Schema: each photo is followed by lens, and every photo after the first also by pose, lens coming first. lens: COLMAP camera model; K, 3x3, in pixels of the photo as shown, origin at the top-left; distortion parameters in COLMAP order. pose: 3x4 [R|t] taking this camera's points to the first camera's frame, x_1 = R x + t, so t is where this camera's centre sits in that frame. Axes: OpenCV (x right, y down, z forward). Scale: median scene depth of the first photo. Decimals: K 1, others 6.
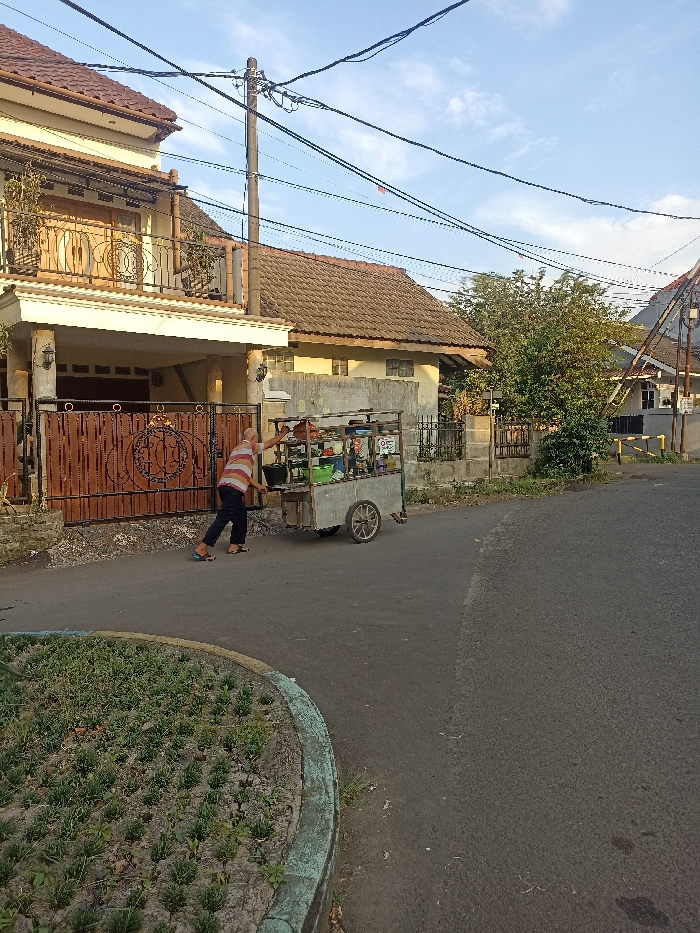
lens RADIAL K [[725.0, 0, 372.1], [0, 725.0, 442.8], [0, 0, 1]] dist [0.074121, 0.000921]
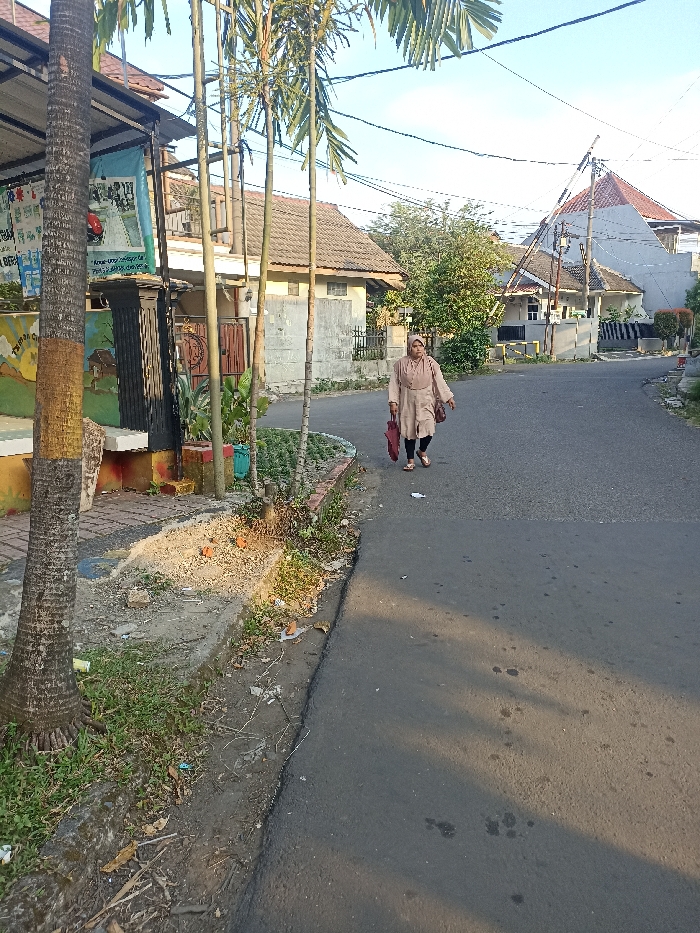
lens RADIAL K [[710.9, 0, 350.0], [0, 710.9, 466.5], [0, 0, 1]] dist [0.071423, 0.000214]
pose [[0.996149, -0.020833, 0.085162, -0.052917], [0.007516, 0.988074, 0.153798, 0.015327], [-0.087351, -0.152565, 0.984426, -0.314364]]
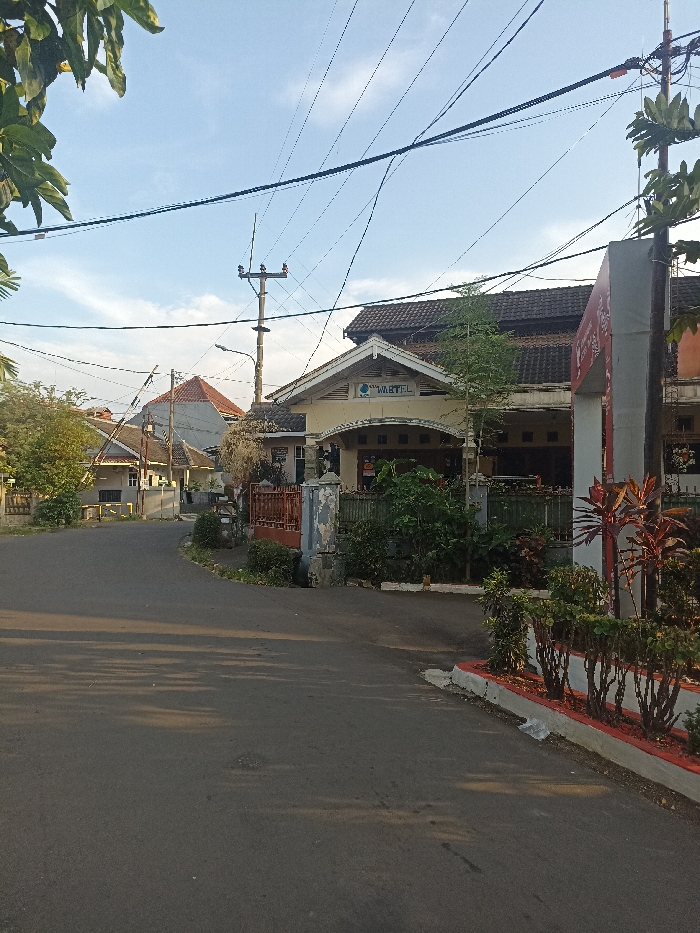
lens RADIAL K [[710.9, 0, 350.0], [0, 710.9, 466.5], [0, 0, 1]] dist [0.071423, 0.000214]
pose [[0.833296, 0.050571, 0.550510, -0.074768], [-0.012772, 0.997302, -0.072282, 0.021646], [-0.552680, 0.053202, 0.831694, -0.719864]]
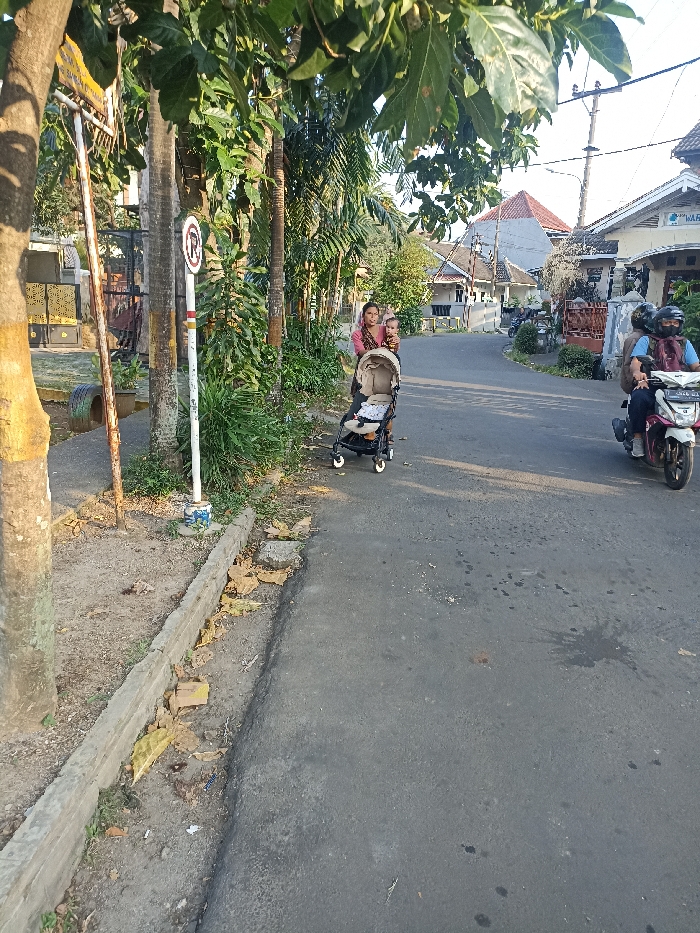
lens RADIAL K [[704.3, 0, 320.3], [0, 704.3, 467.2], [0, 0, 1]] dist [-0.000002, -0.001344]
pose [[0.992565, 0.015656, 0.120709, -0.197244], [-0.039277, 0.979840, 0.195887, 0.035302], [-0.115208, -0.199172, 0.973169, -0.991527]]
